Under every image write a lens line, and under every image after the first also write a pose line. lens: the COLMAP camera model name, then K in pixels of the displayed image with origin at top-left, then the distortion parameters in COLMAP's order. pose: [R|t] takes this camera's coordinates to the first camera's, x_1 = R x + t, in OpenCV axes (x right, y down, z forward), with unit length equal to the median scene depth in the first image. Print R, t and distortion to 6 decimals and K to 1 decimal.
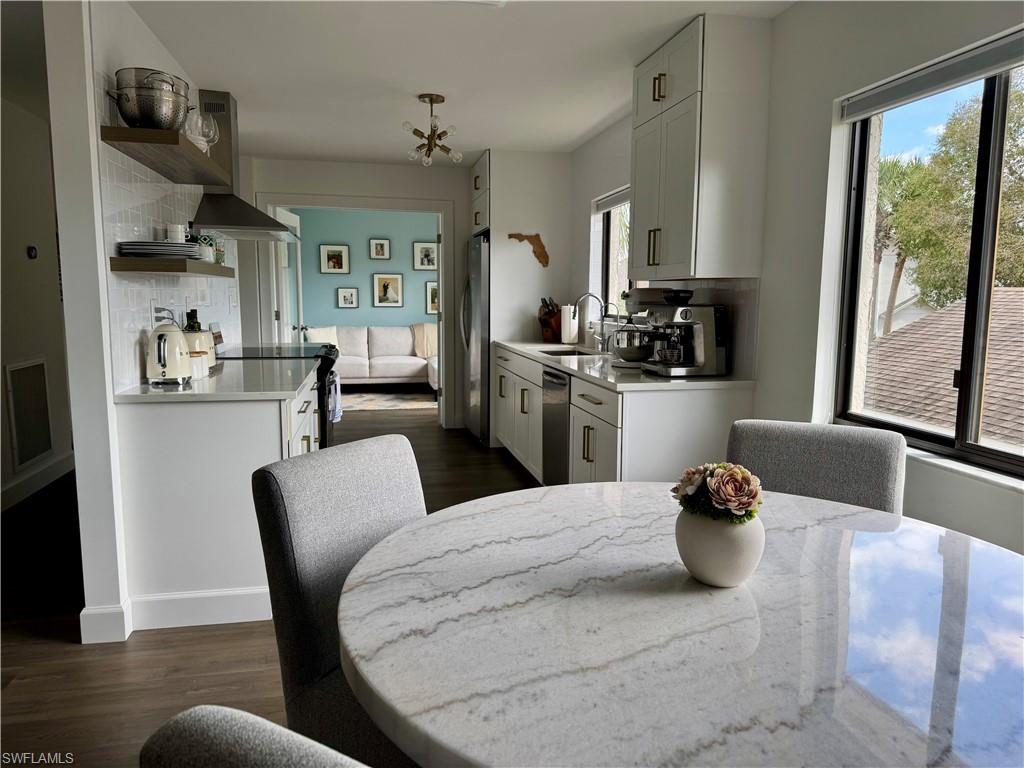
lens RADIAL K [[711.6, 0, 512.0], [0, 711.6, 384.0], [0, 0, 1]] dist [0.113204, -0.154722]
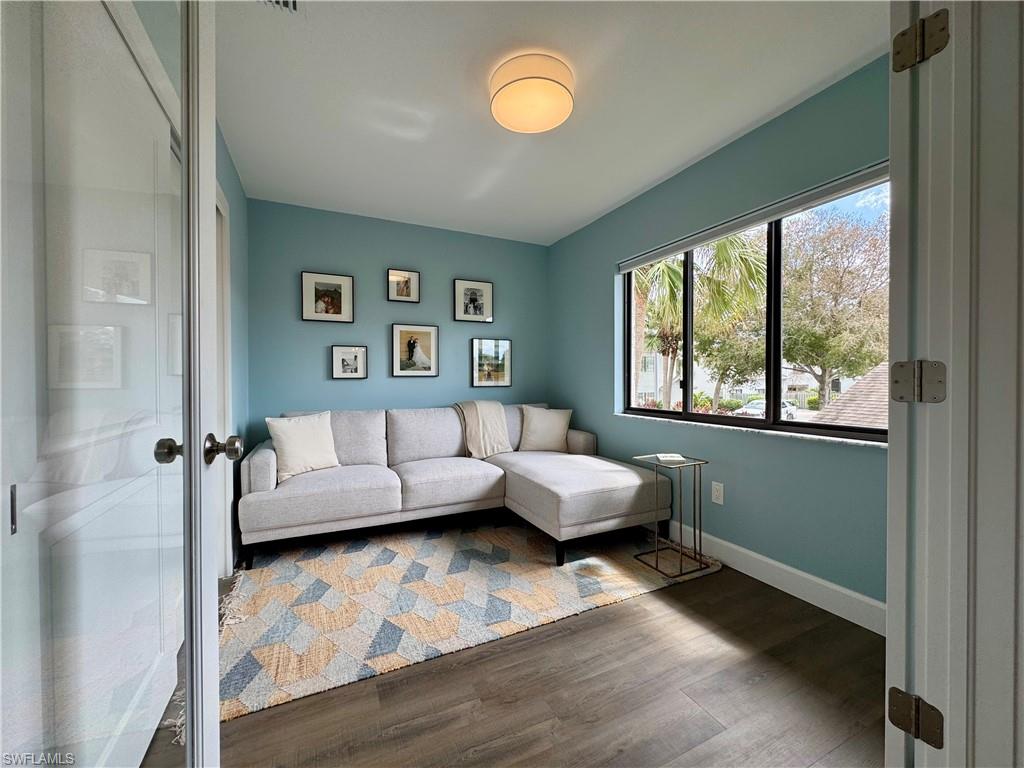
lens RADIAL K [[411.8, 0, 508.7], [0, 411.8, 379.9], [0, 0, 1]] dist [0.000394, 0.000098]
pose [[0.969941, -0.008003, 0.243210, -0.183021], [0.034166, 0.994038, -0.103547, -0.065087], [-0.240931, 0.108744, 0.964431, 0.634995]]
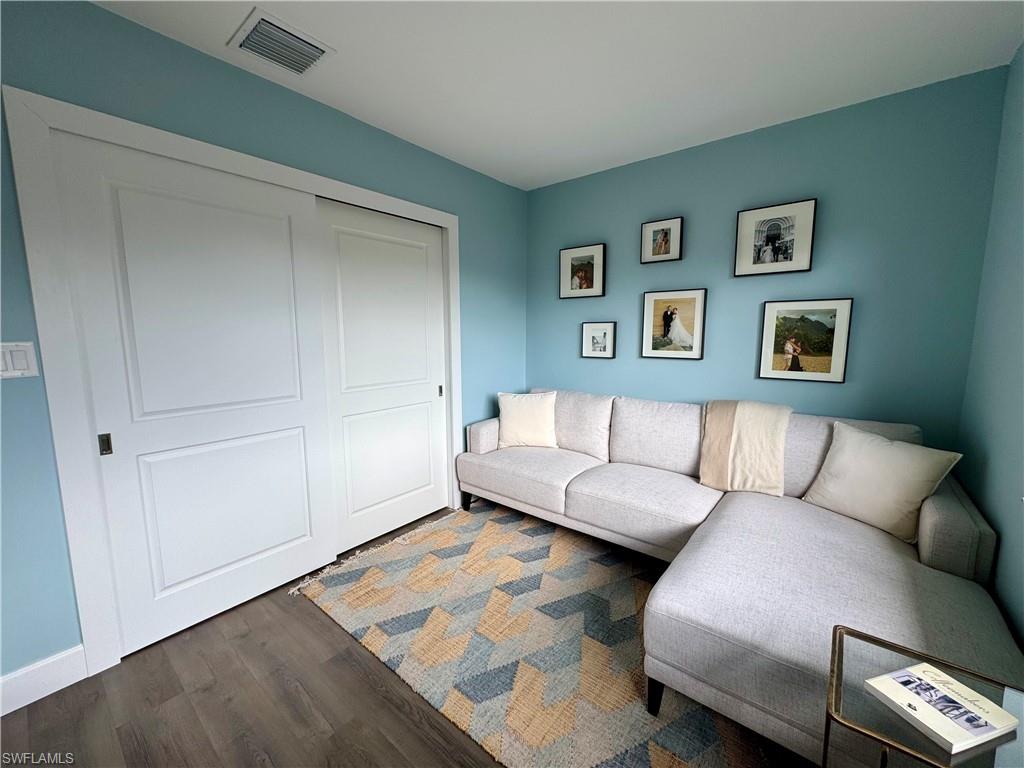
lens RADIAL K [[410.6, 0, 510.0], [0, 410.6, 382.4], [0, 0, 1]] dist [-0.002017, 0.000142]
pose [[0.638940, 0.089199, -0.764068, -0.027576], [-0.082308, 0.995480, 0.047386, -0.096711], [0.764841, 0.032612, 0.643393, 0.742257]]
